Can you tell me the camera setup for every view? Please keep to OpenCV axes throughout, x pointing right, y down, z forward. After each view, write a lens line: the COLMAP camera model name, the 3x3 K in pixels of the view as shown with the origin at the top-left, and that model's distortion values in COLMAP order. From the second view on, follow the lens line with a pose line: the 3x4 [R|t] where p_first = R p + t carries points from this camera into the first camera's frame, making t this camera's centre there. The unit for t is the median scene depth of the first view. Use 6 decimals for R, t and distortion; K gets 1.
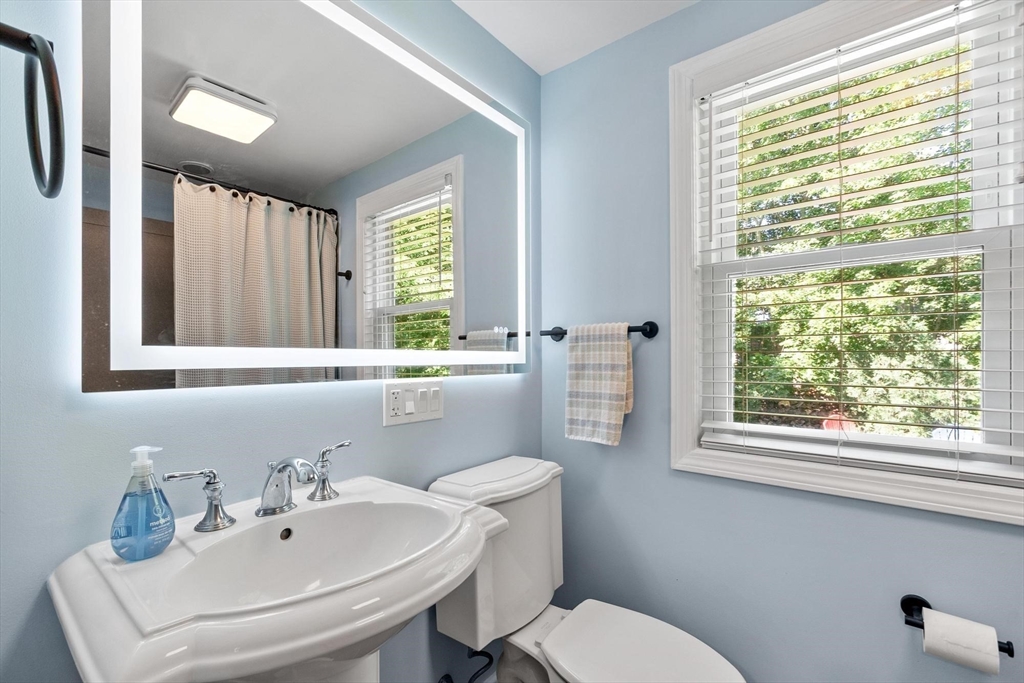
lens RADIAL K [[448.2, 0, 487.6], [0, 448.2, 357.9], [0, 0, 1]] dist [-0.000823, 0.000735]
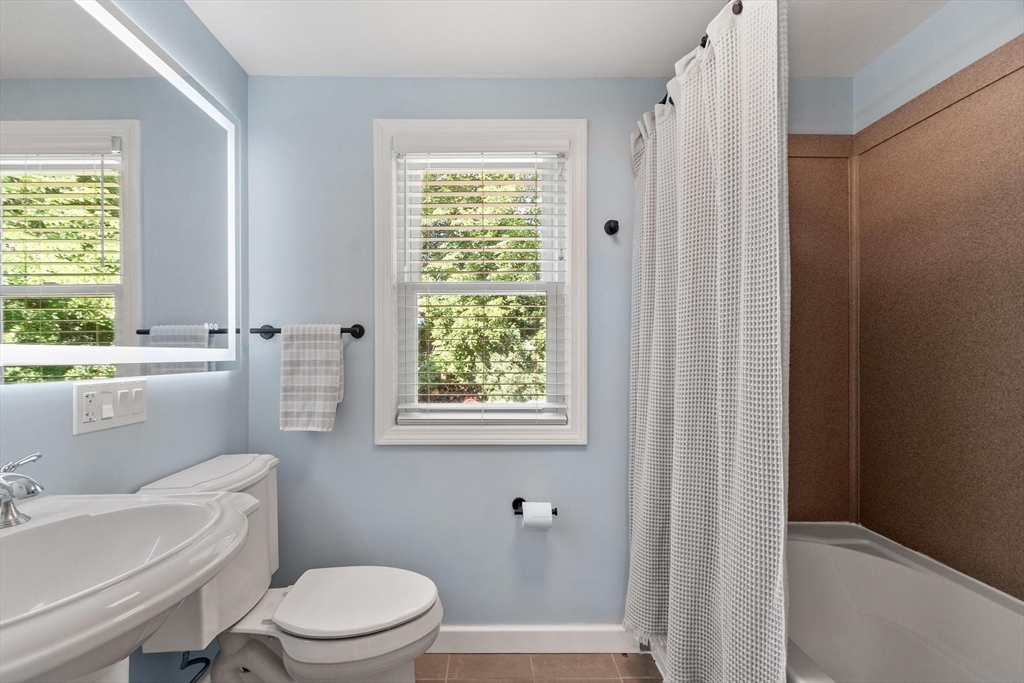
lens RADIAL K [[448.2, 0, 487.6], [0, 448.2, 357.9], [0, 0, 1]] dist [-0.000823, 0.000735]
pose [[0.761016, -0.005502, 0.648709, -0.136987], [0.001631, 0.999977, 0.006568, 0.000581], [-0.648731, -0.003941, 0.761008, -0.123470]]
